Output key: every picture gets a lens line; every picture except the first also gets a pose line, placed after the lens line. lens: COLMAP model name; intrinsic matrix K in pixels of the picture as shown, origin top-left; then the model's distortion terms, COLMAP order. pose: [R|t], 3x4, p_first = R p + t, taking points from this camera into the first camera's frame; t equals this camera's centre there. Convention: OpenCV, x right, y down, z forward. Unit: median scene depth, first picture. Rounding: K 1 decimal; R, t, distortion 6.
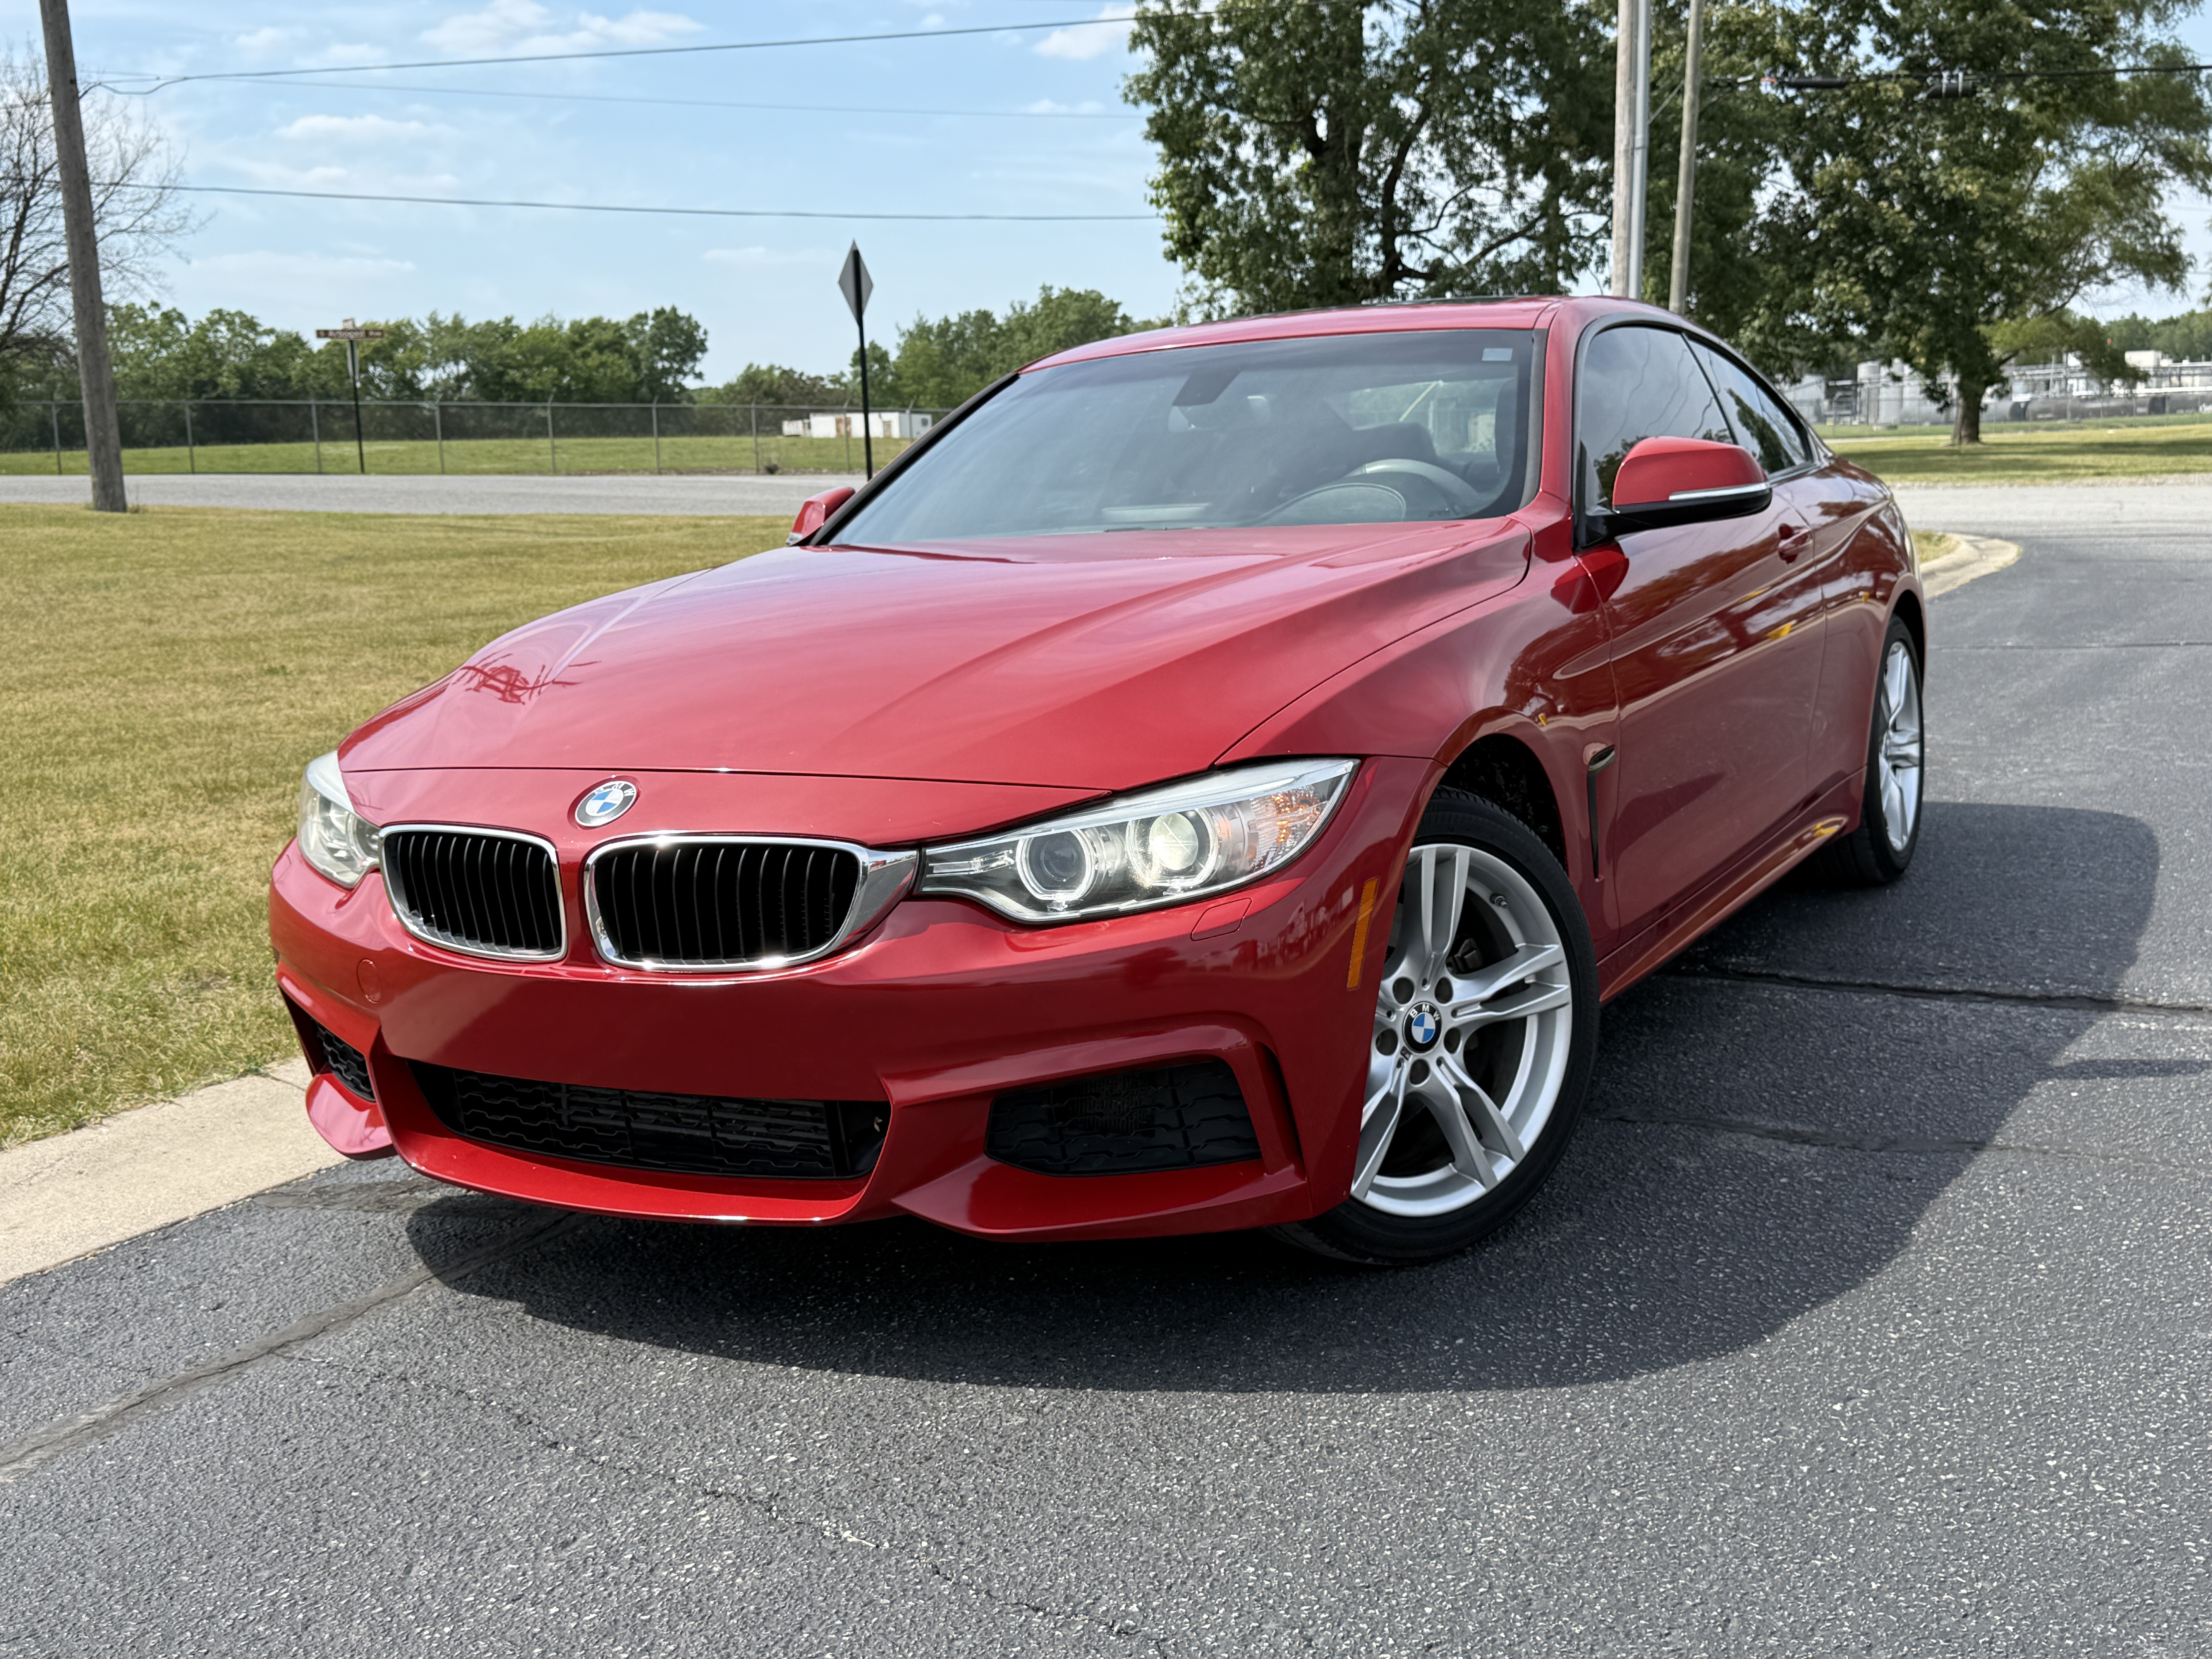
lens RADIAL K [[2286.3, 0, 1103.6], [0, 2286.3, 820.5], [0, 0, 1]] dist [0.177266, -0.394638]
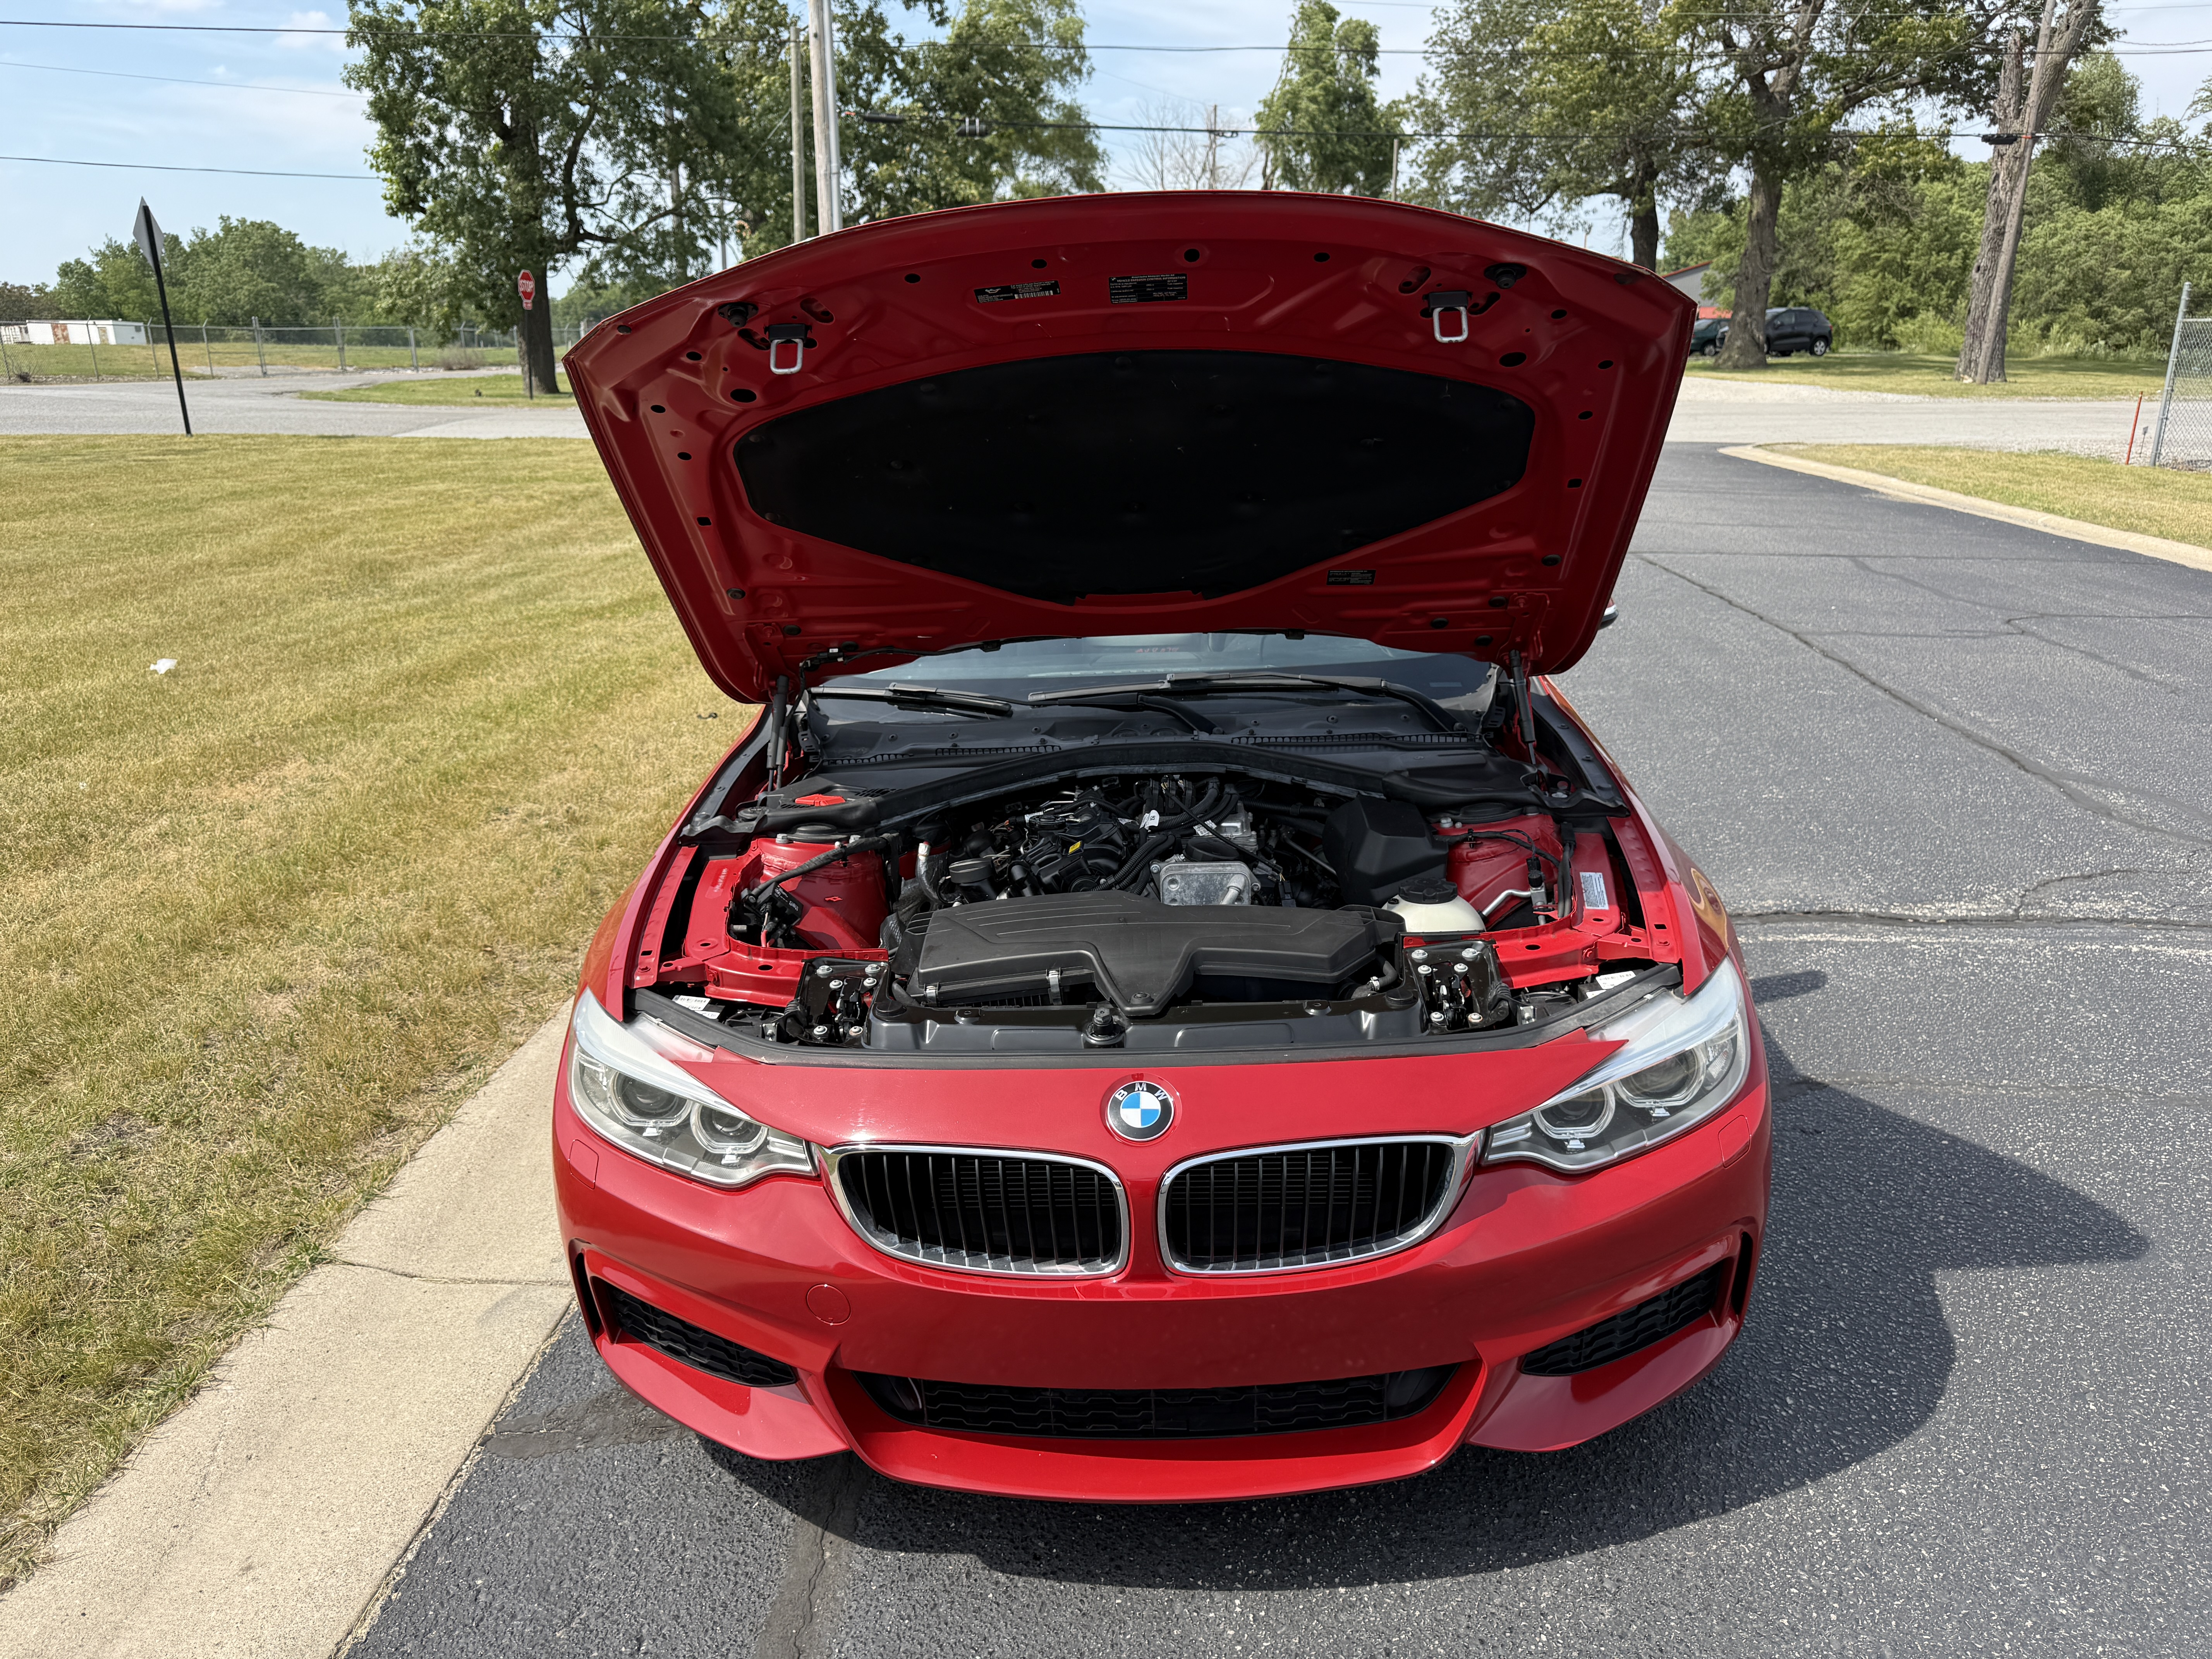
lens RADIAL K [[1559.4, 0, 1101.2], [0, 1559.4, 826.4], [0, 0, 1]] dist [0.006519, -0.008333]
pose [[0.896071, -0.117154, 0.428172, -0.431571], [0.059317, 0.987496, 0.146057, -0.194157], [-0.439930, -0.105480, 0.891816, 0.370666]]
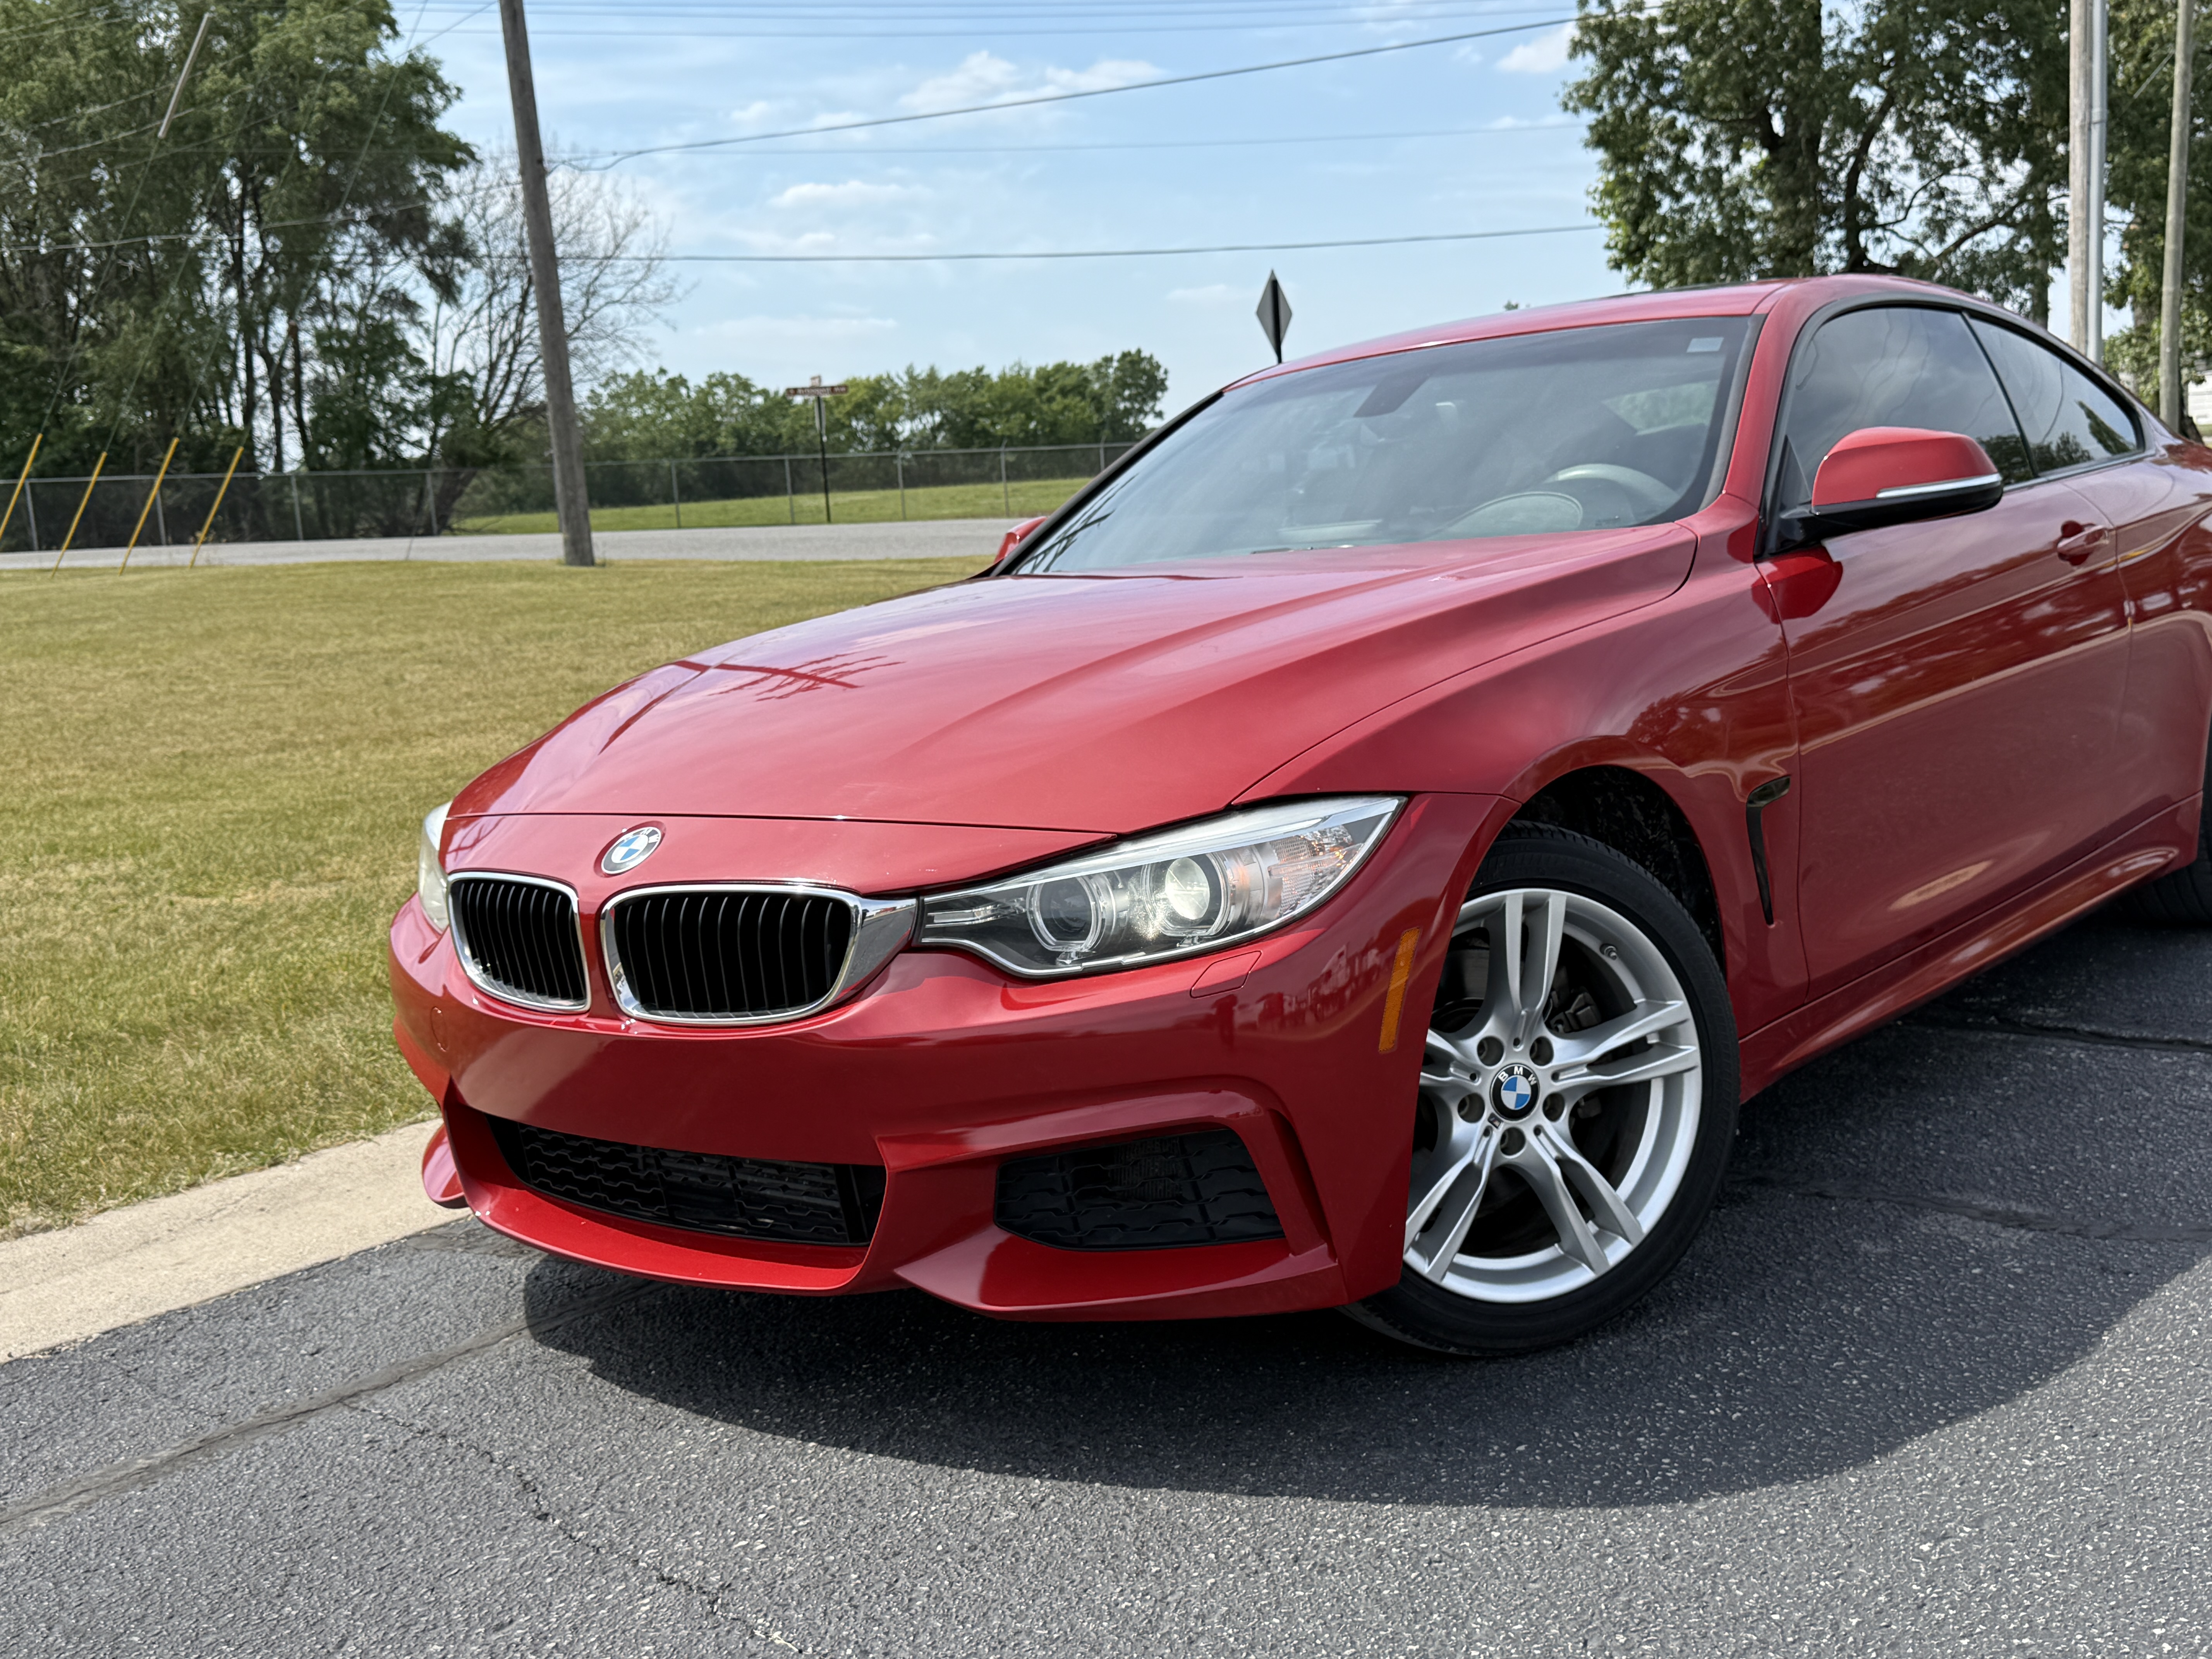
lens RADIAL K [[2292.1, 0, 1114.4], [0, 2292.1, 832.2], [0, 0, 1]] dist [0.175021, -0.400492]
pose [[0.981001, -0.007370, -0.193862, 0.147977], [0.005877, 0.999948, -0.008275, -0.004909], [0.193913, 0.006978, 0.980994, 0.074434]]
